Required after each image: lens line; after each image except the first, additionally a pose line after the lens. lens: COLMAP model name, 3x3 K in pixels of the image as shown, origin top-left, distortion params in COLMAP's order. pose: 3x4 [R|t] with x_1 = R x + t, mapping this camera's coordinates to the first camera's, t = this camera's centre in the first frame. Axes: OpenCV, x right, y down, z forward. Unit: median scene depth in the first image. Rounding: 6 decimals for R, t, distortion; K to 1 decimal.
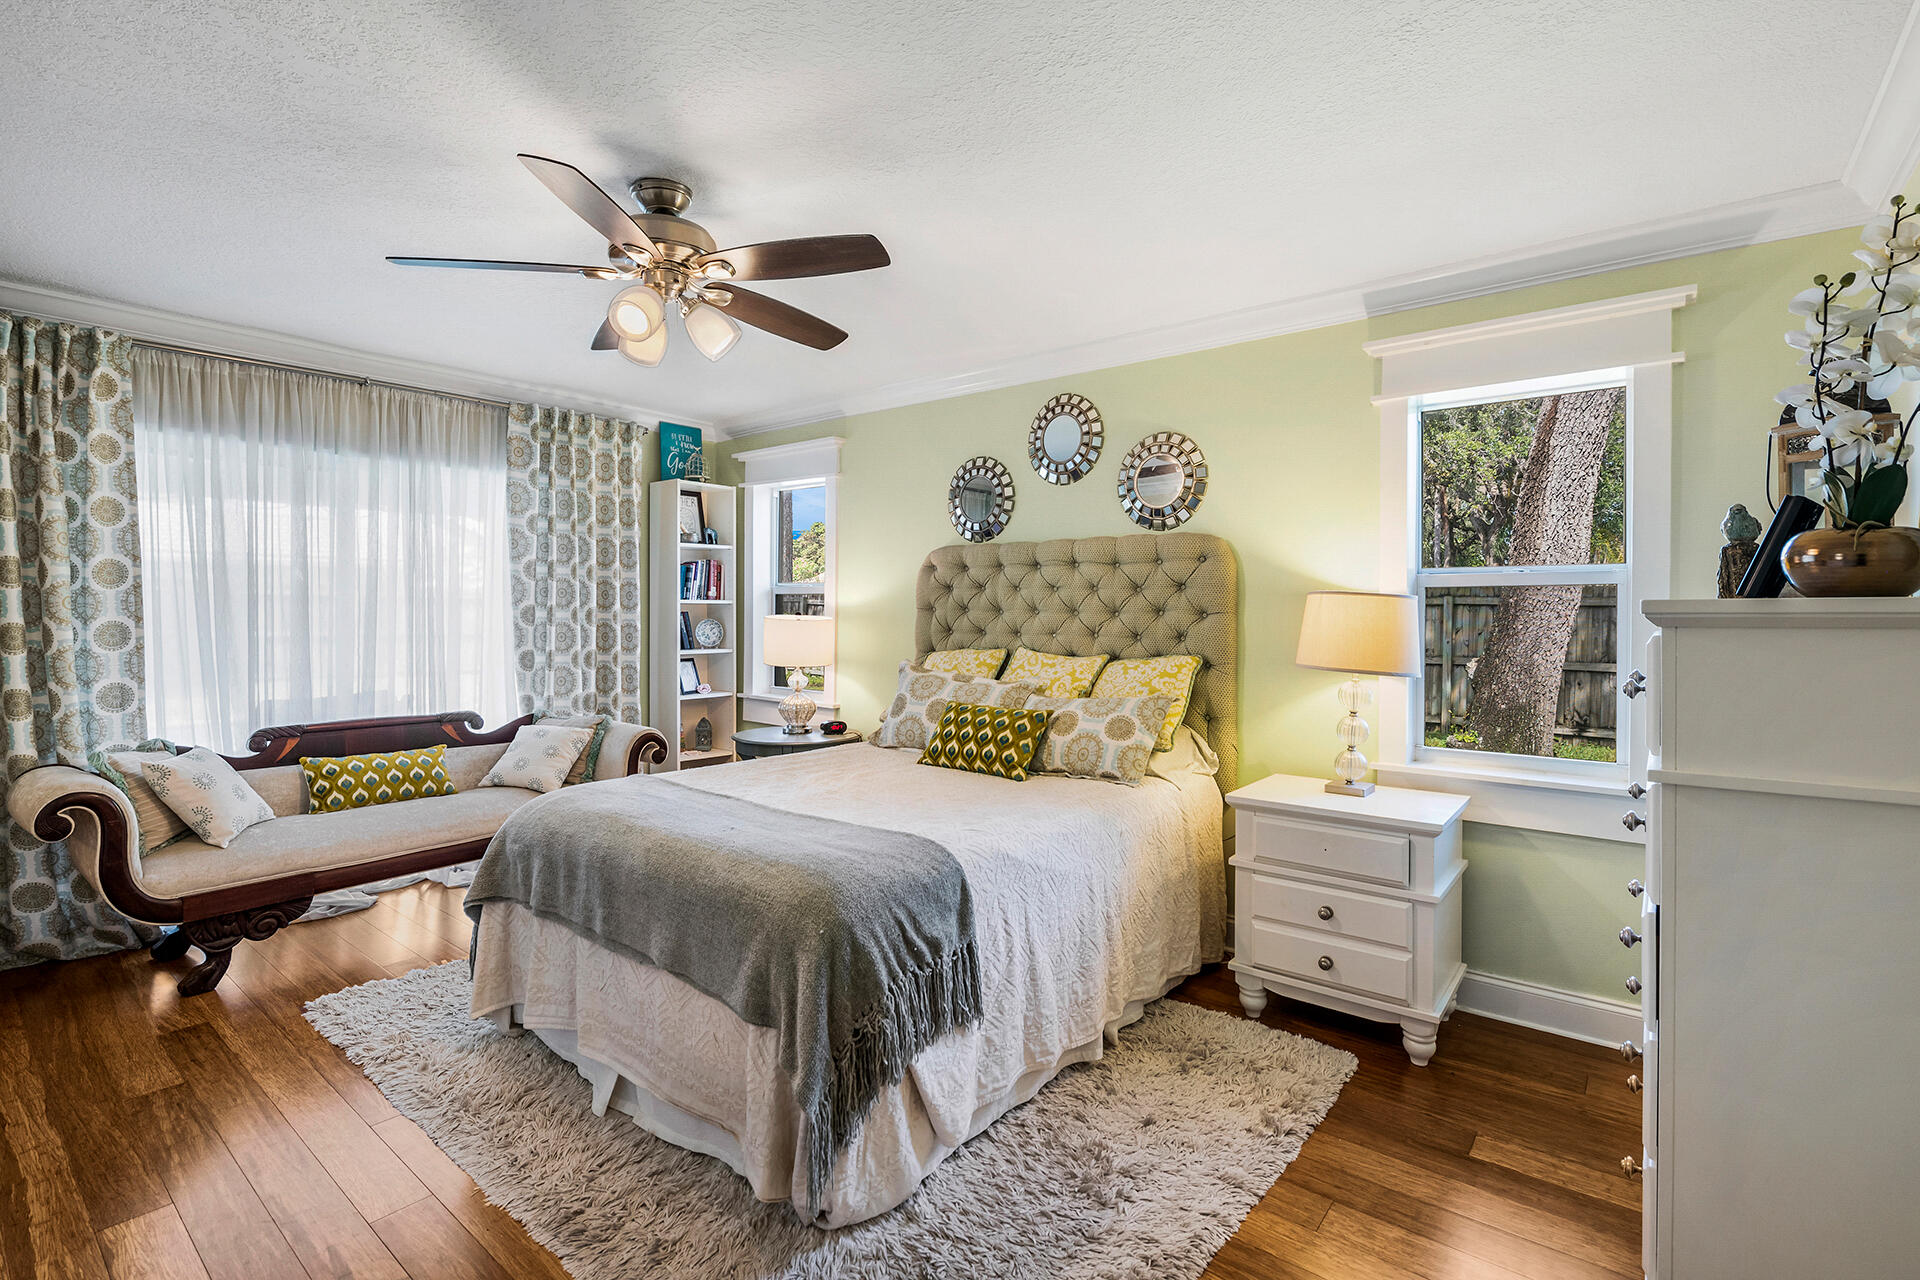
lens RADIAL K [[869.2, 0, 961.7], [0, 869.2, 628.2], [0, 0, 1]] dist [0.010986, -0.000156]
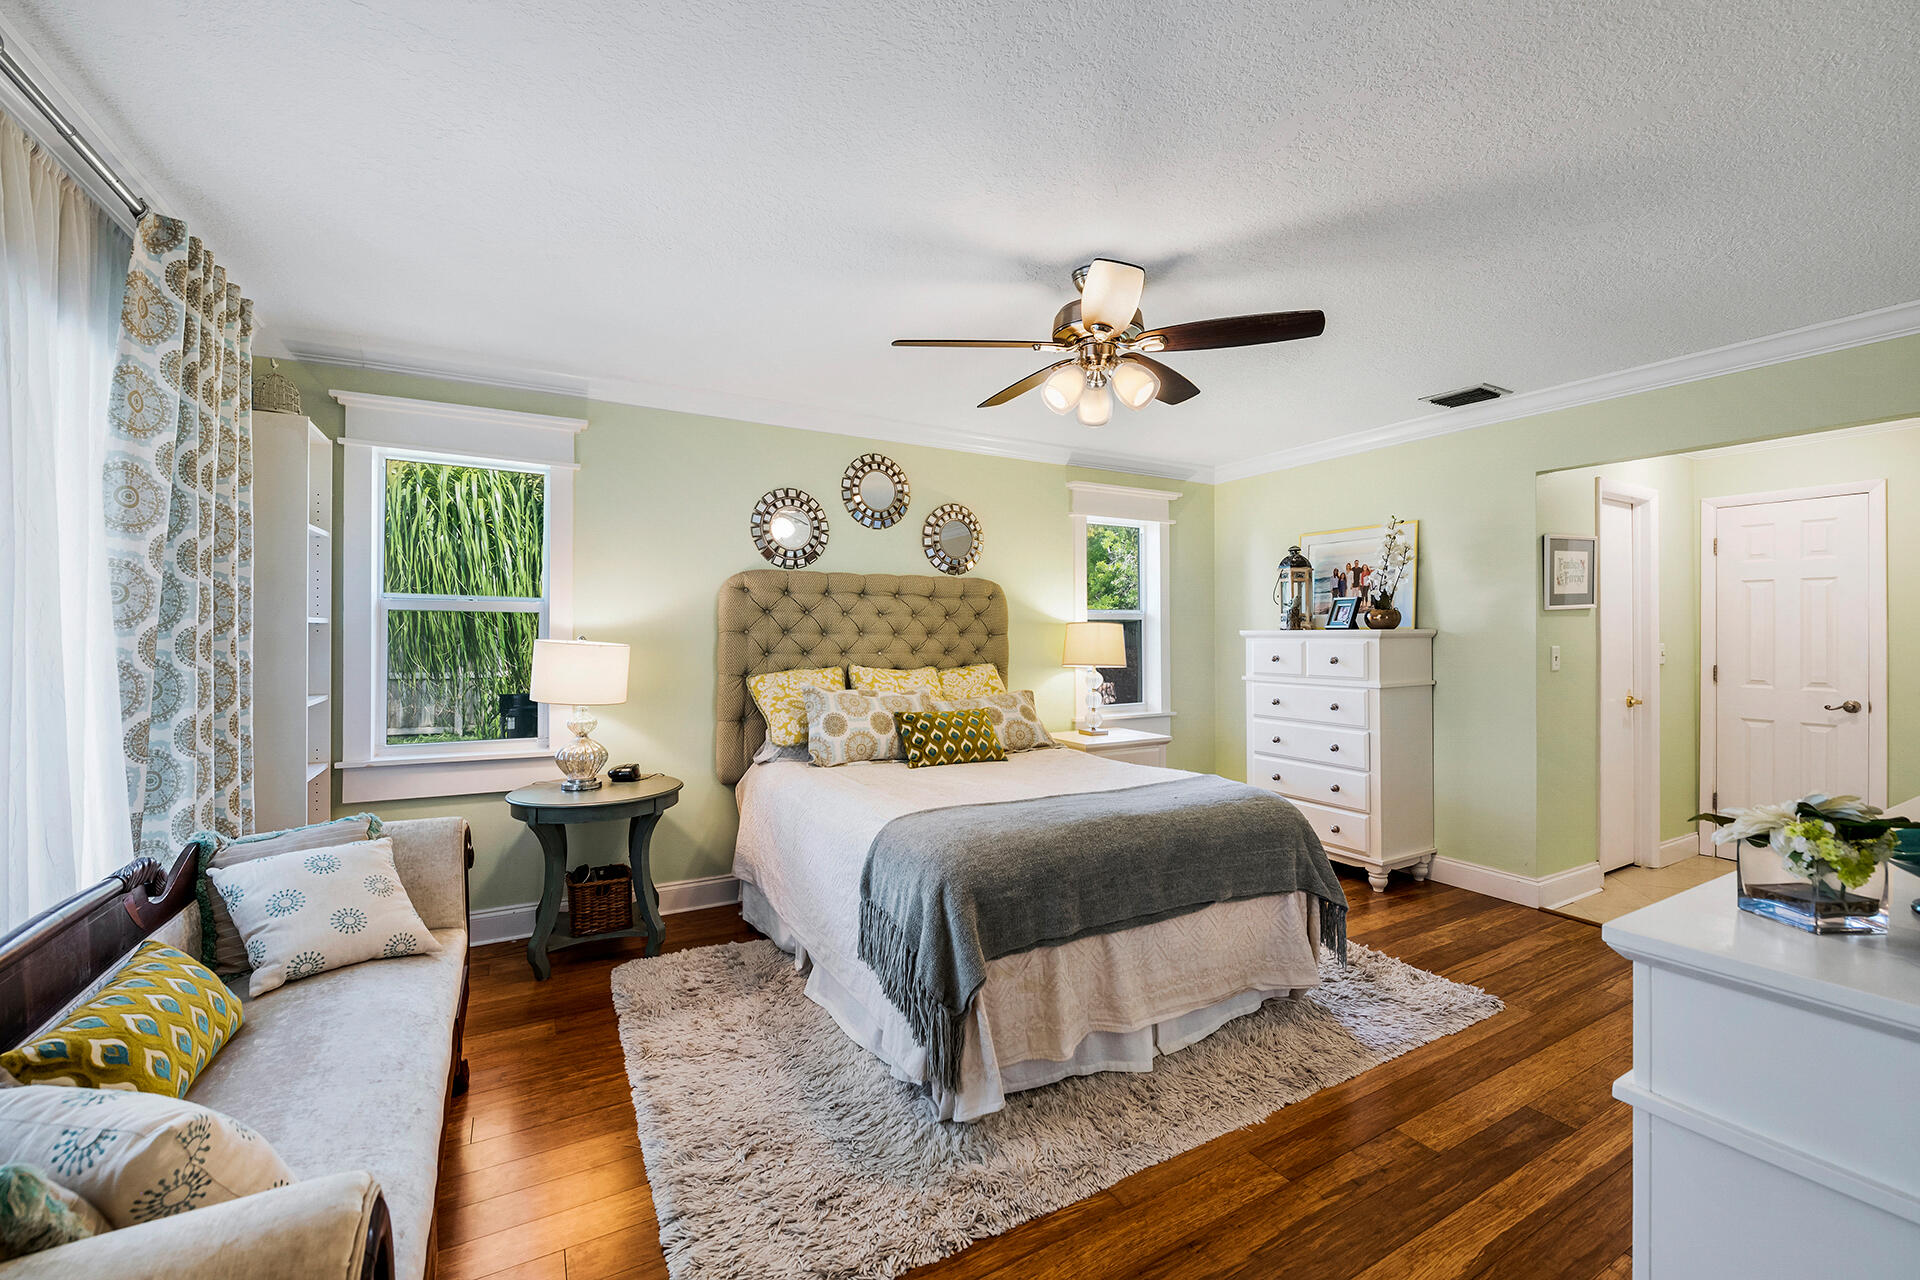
lens RADIAL K [[791.5, 0, 956.3], [0, 791.5, 632.8], [0, 0, 1]] dist [0.000788, -0.001699]
pose [[0.370743, -0.004315, 0.928725, -0.885632], [0.019651, 0.999802, -0.003200, -0.014512], [-0.928527, 0.019436, 0.370755, 0.502369]]
